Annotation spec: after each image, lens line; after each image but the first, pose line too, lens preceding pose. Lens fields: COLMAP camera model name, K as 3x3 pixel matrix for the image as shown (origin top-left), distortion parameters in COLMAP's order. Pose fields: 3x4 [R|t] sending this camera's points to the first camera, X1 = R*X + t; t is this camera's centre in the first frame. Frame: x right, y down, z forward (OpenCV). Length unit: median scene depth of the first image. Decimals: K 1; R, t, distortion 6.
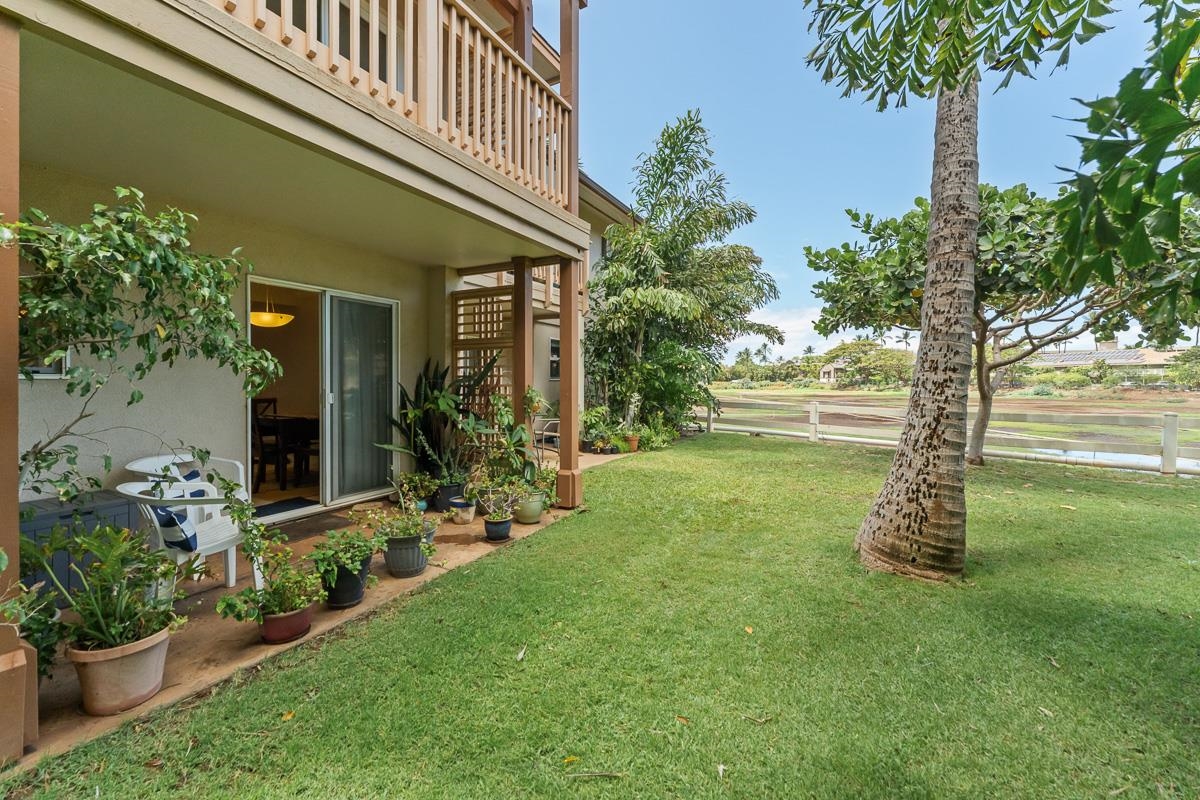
lens RADIAL K [[482.5, 0, 594.7], [0, 482.5, 380.8], [0, 0, 1]] dist [-0.001836, -0.000623]
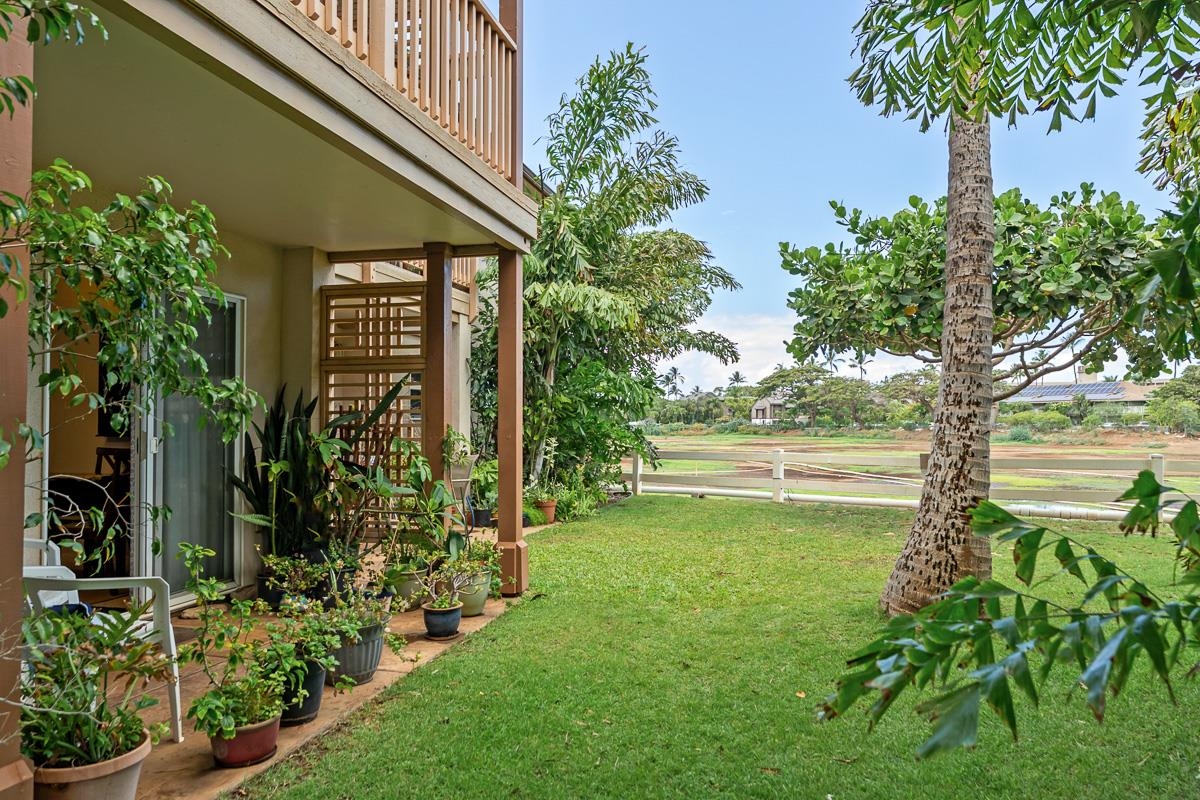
lens RADIAL K [[796.5, 0, 600.7], [0, 796.5, 400.9], [0, 0, 1]] dist [-0.009082, 0.006563]
pose [[0.963428, 0.004514, 0.267931, -0.220615], [0.003418, 0.999570, -0.029132, 0.008635], [-0.267947, 0.028982, 0.962998, -0.167605]]
